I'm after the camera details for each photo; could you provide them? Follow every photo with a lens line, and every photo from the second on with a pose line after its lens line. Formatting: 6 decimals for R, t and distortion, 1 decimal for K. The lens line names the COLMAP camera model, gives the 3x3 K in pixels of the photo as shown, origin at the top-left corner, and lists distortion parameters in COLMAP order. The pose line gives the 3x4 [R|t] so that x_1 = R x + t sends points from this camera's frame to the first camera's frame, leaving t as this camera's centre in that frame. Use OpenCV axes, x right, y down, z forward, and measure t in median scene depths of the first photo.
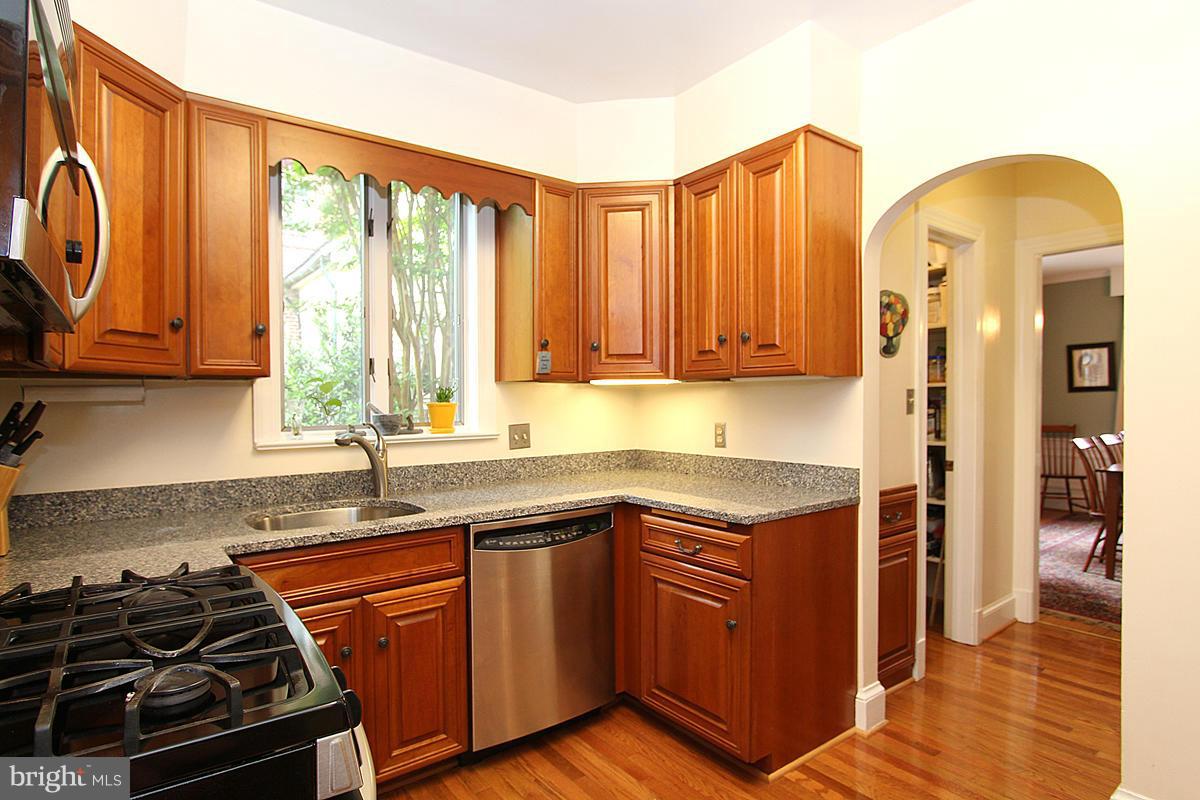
lens RADIAL K [[644.5, 0, 600.0], [0, 644.5, 400.0], [0, 0, 1]] dist [-0.001540, -0.000241]
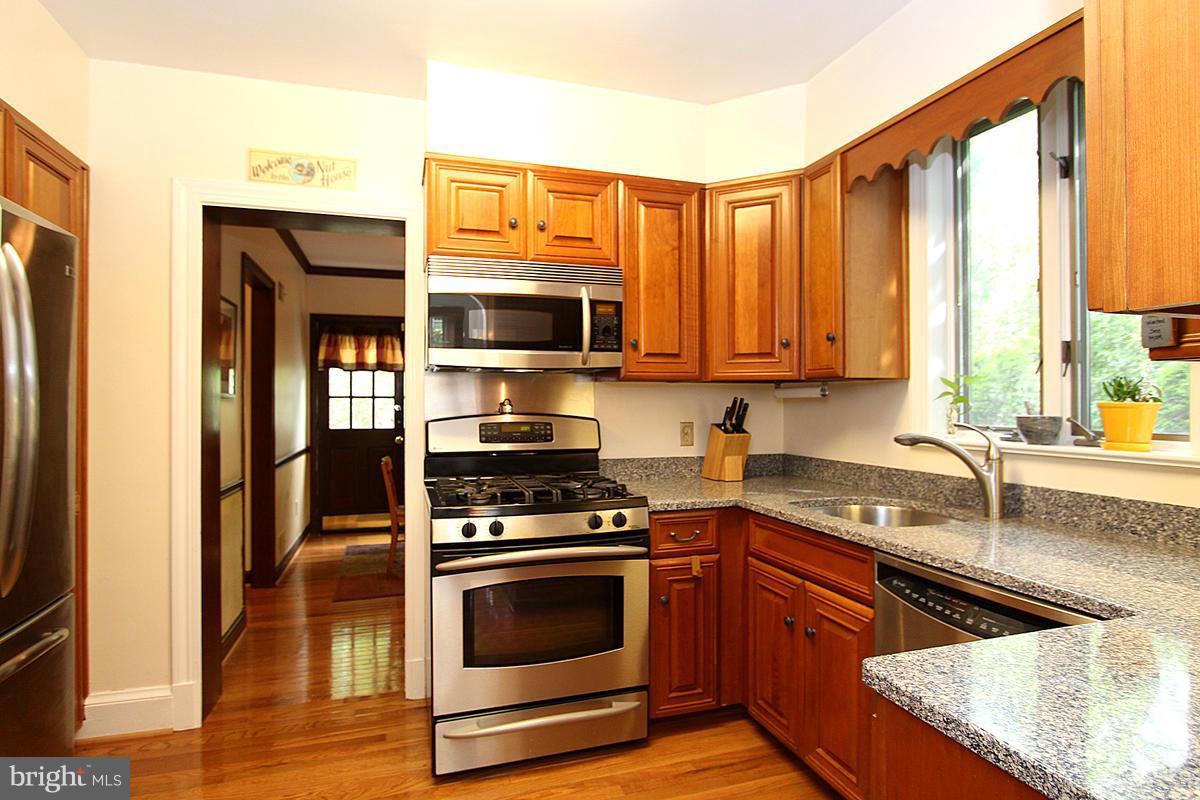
lens RADIAL K [[622.8, 0, 599.7], [0, 622.8, 386.9], [0, 0, 1]] dist [-0.000525, -0.000126]
pose [[-0.318366, -0.010289, -0.947912, 0.666955], [-0.001752, 0.999946, -0.010265, -0.006722], [0.947966, -0.001607, -0.318367, 0.919019]]
